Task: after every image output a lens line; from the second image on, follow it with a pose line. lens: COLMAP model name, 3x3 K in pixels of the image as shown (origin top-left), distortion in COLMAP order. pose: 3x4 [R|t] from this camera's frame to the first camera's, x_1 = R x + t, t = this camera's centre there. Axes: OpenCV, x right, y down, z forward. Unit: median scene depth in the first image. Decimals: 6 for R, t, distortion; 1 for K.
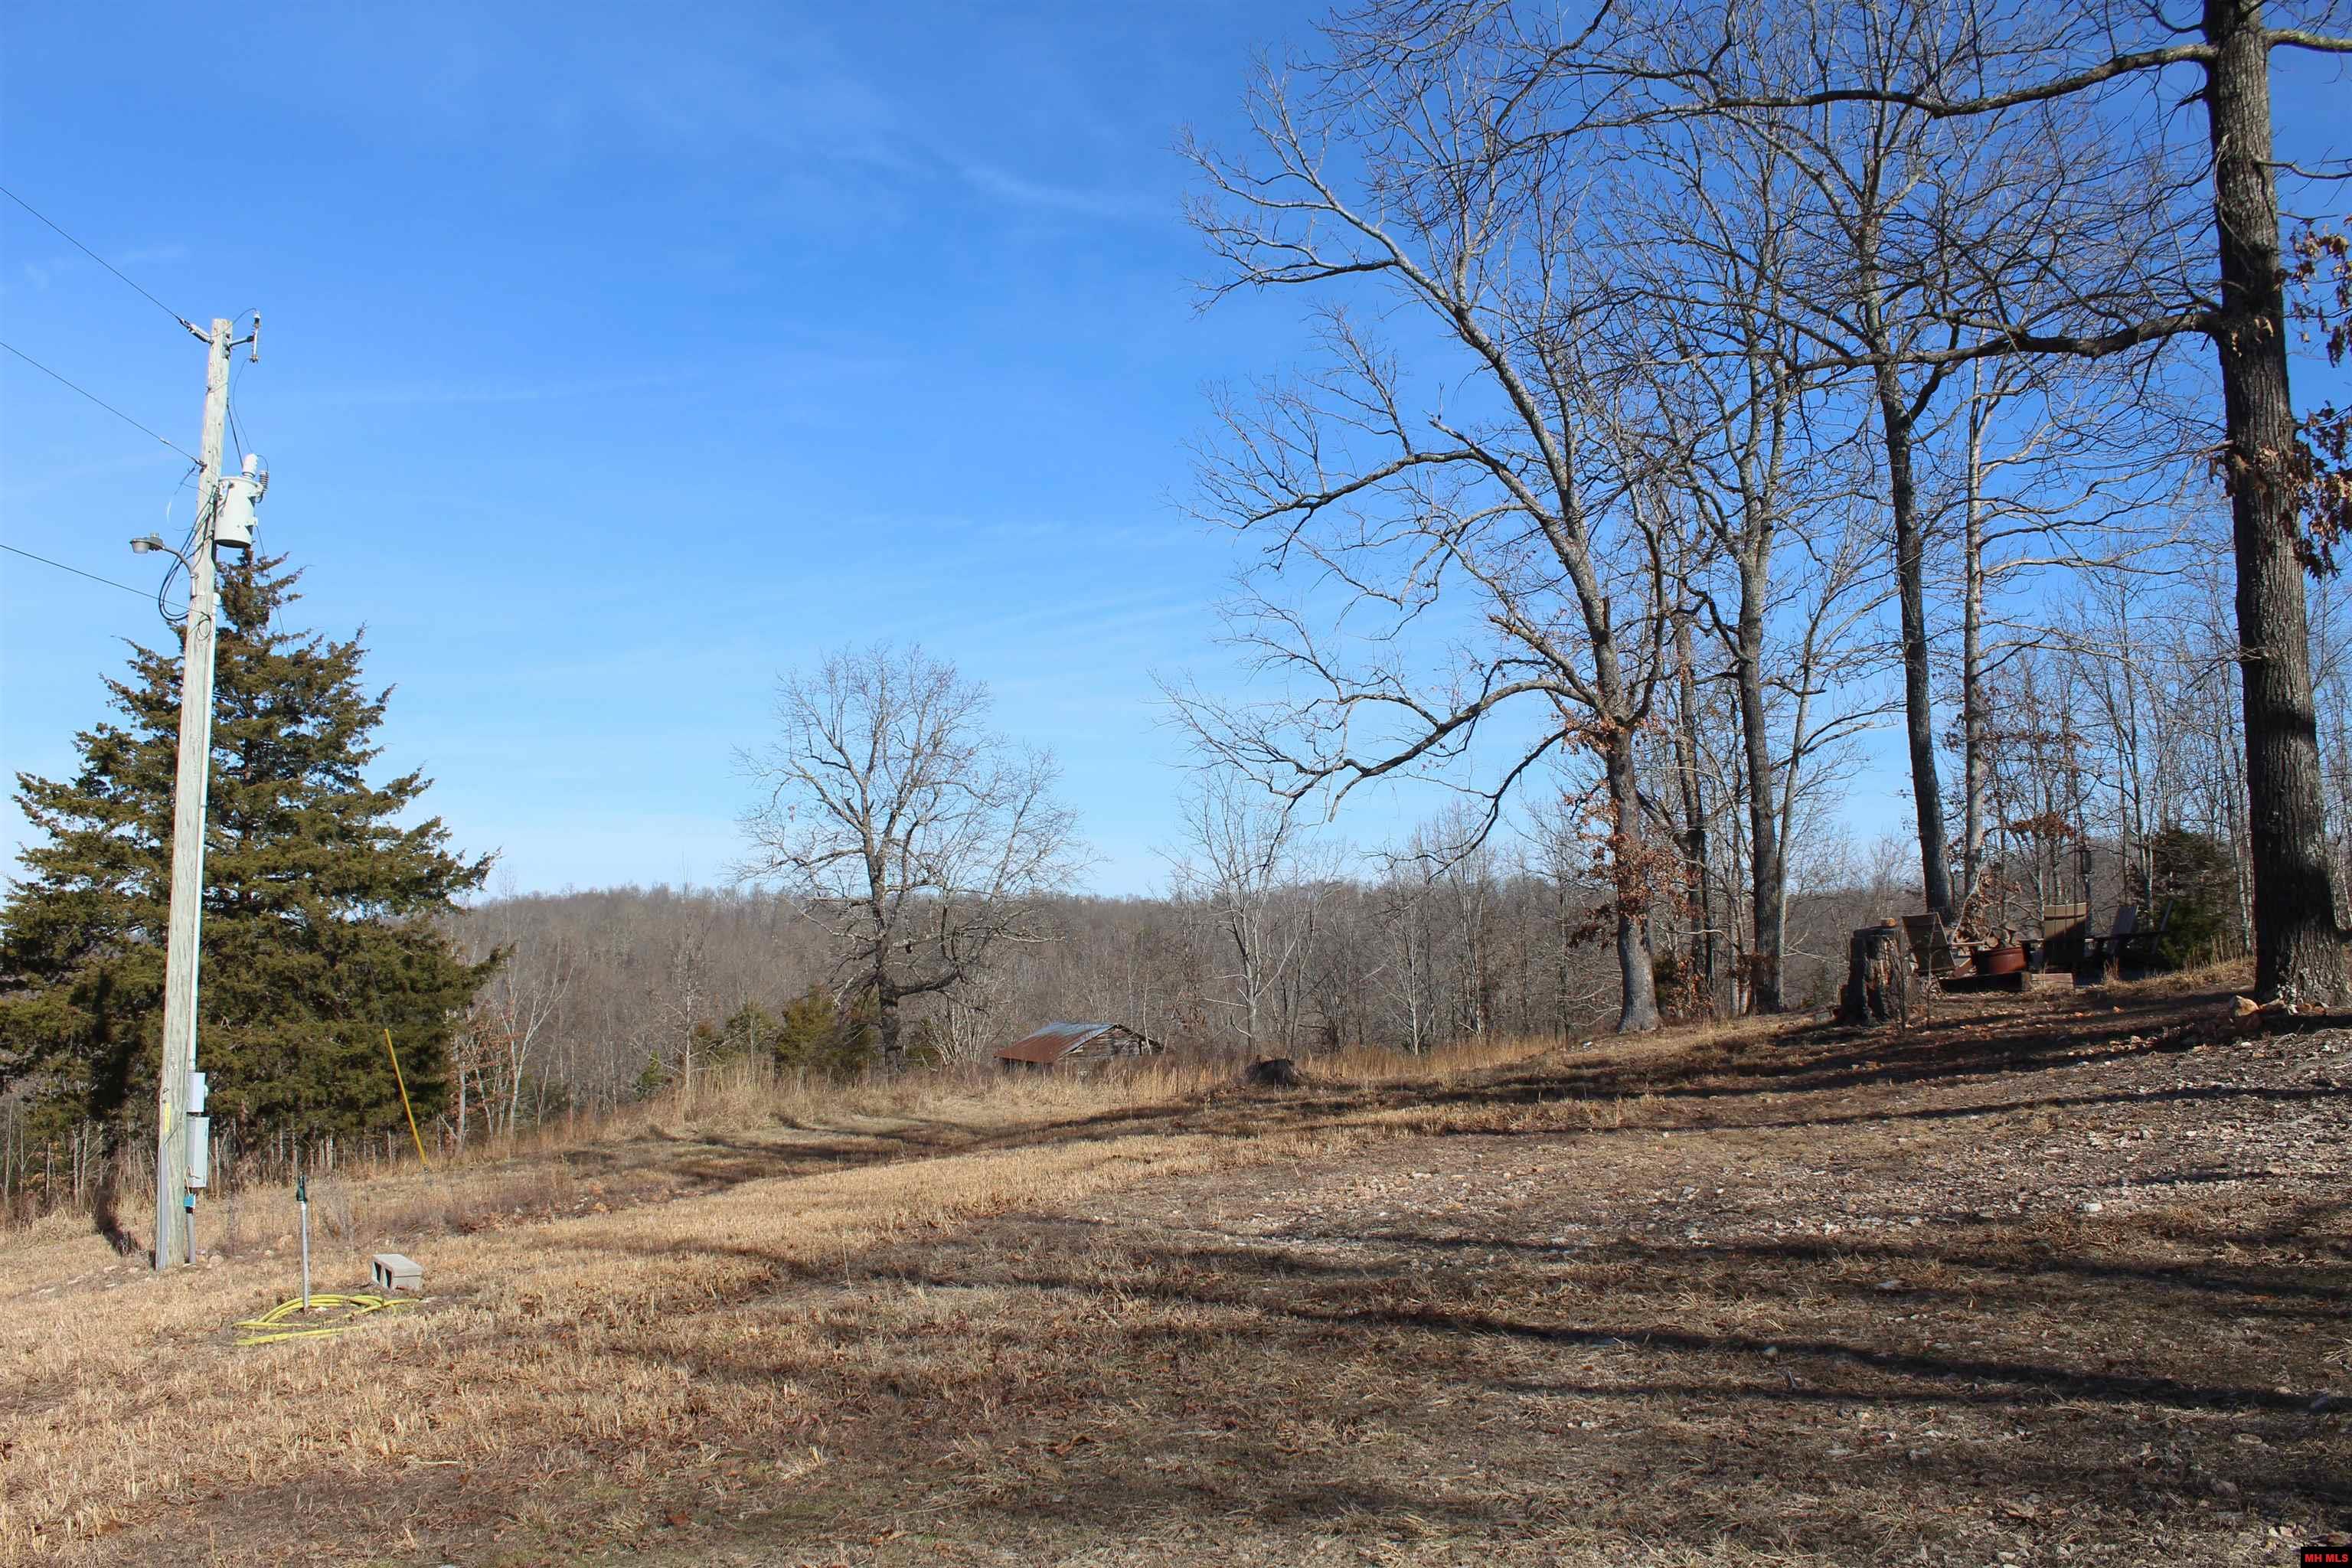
lens RADIAL K [[1959.3, 0, 1173.0], [0, 1959.3, 782.9], [0, 0, 1]] dist [-0.165907, 0.147709]
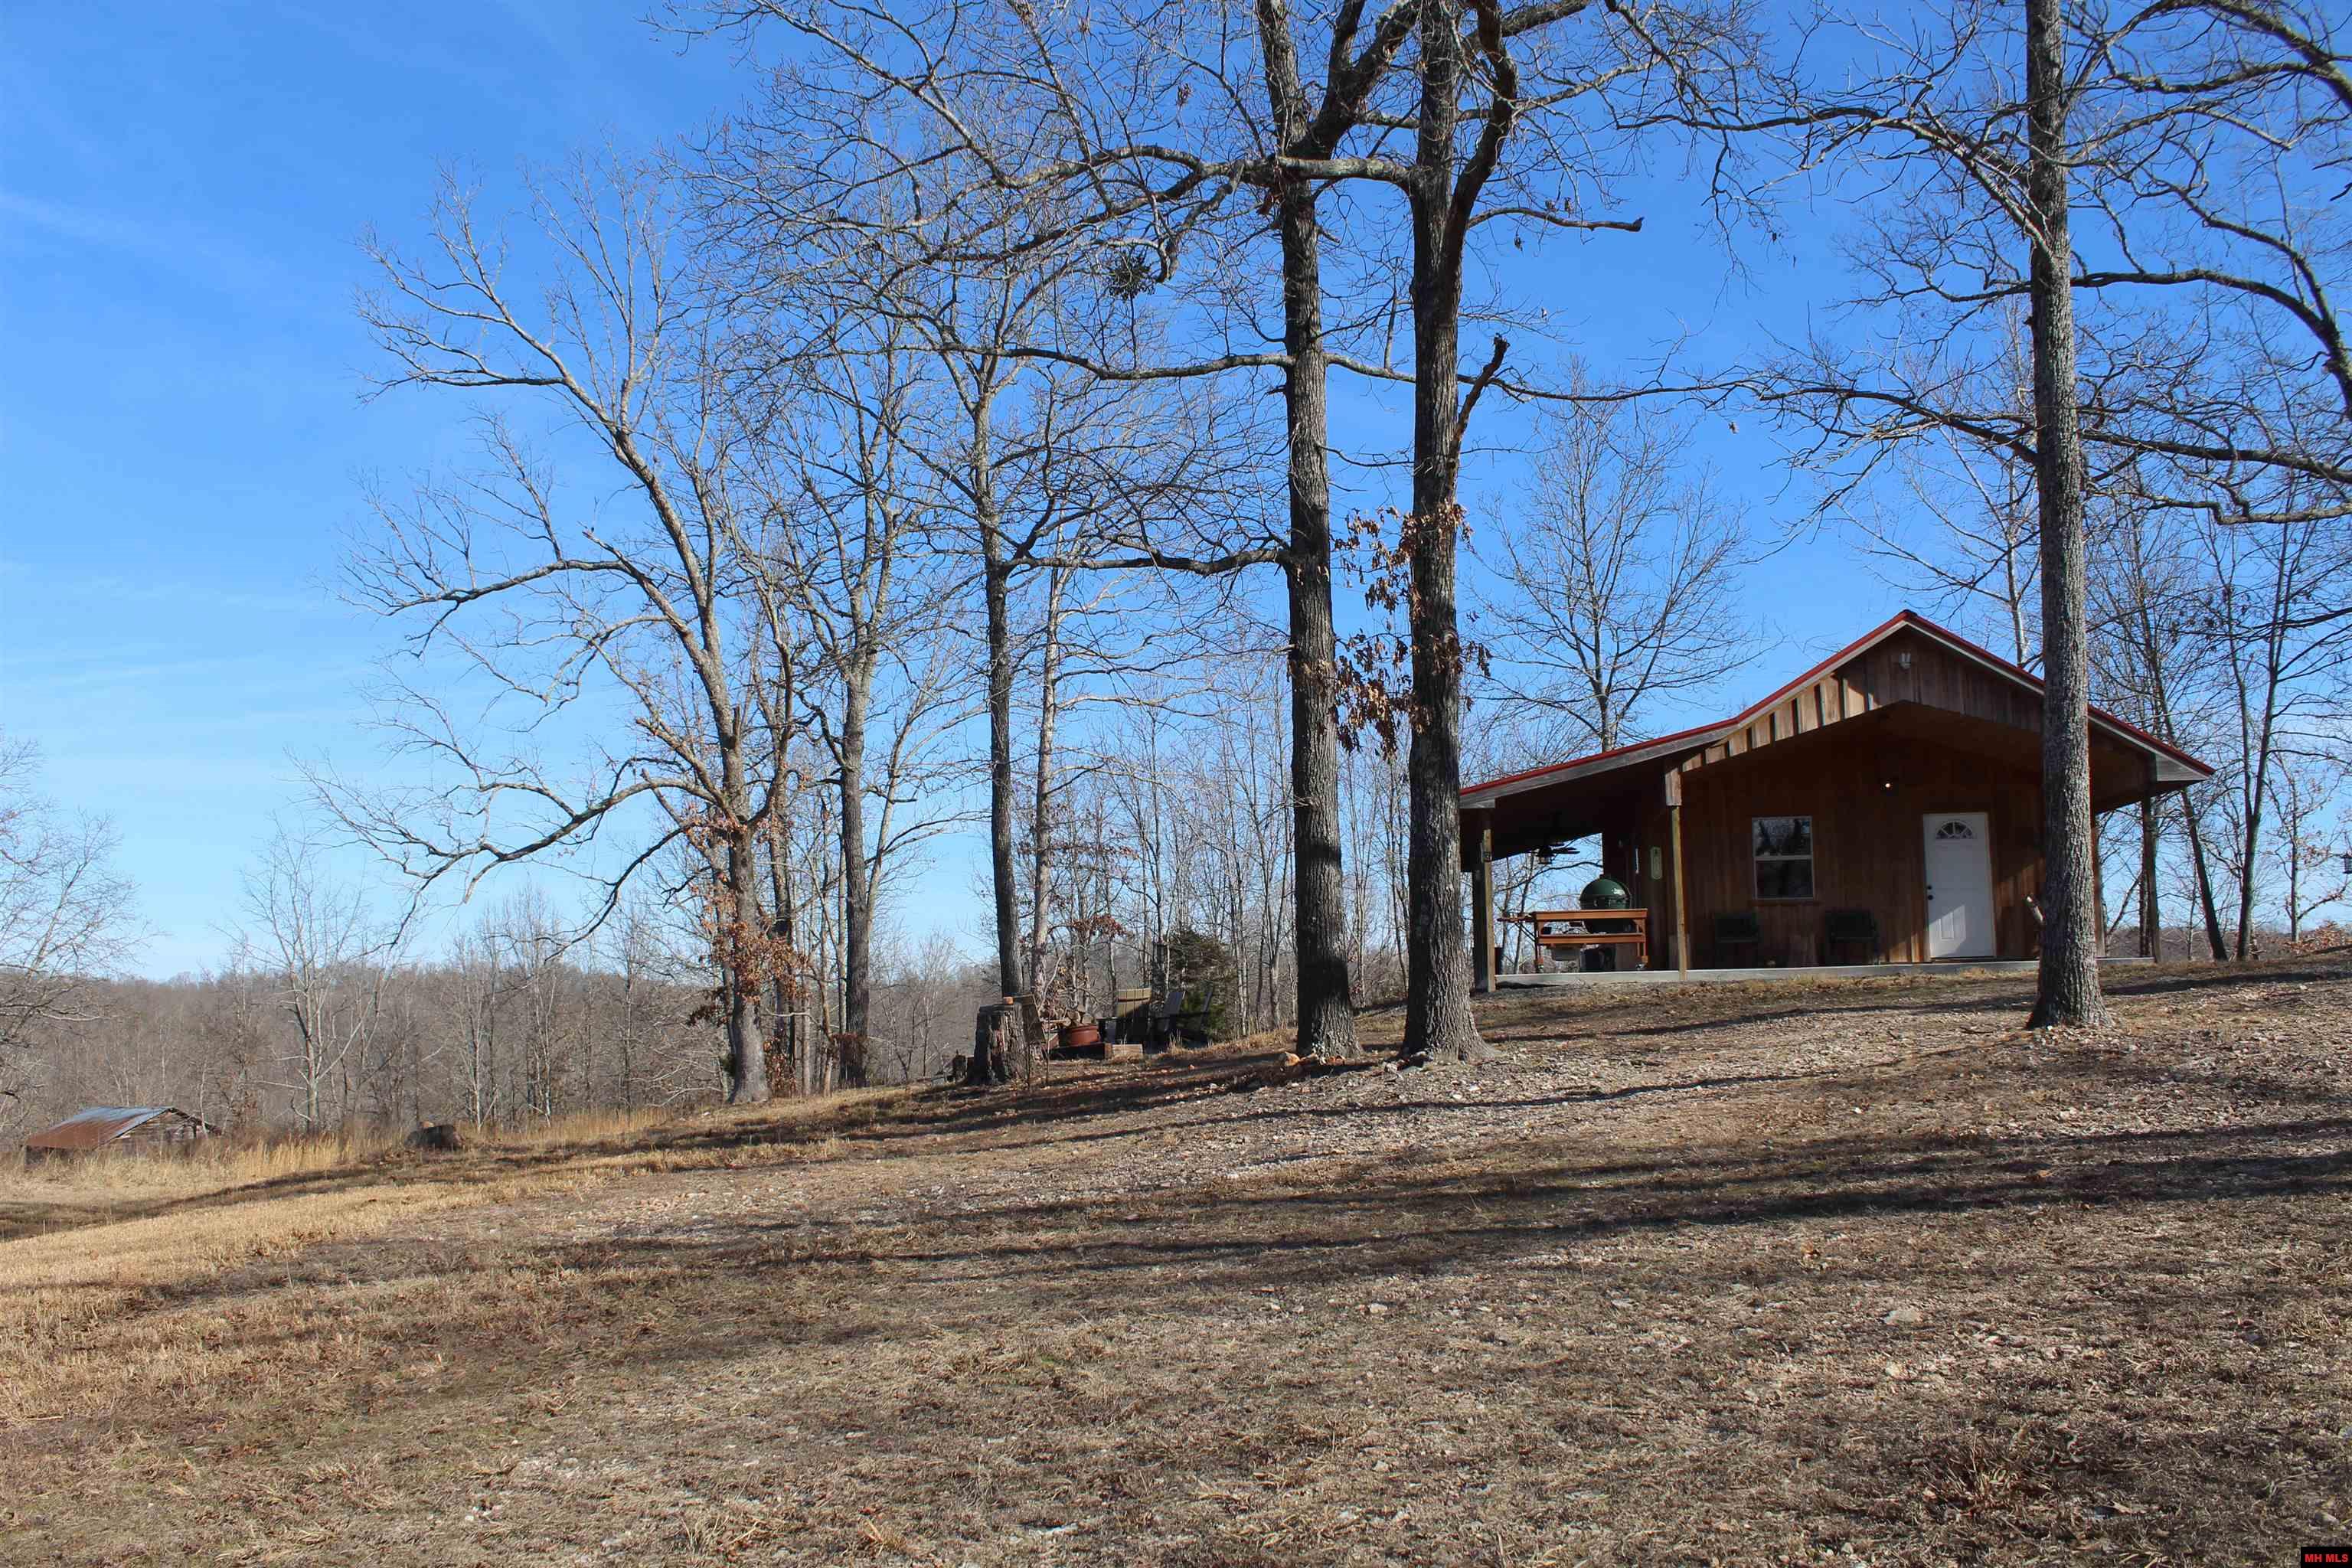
lens RADIAL K [[1959.3, 0, 1163.0], [0, 1959.3, 785.6], [0, 0, 1]] dist [-0.165907, 0.147709]
pose [[0.884125, 0.052771, 0.464260, -0.071322], [-0.032020, 0.998109, -0.052473, -0.000940], [-0.466151, 0.031527, 0.884143, -0.085117]]
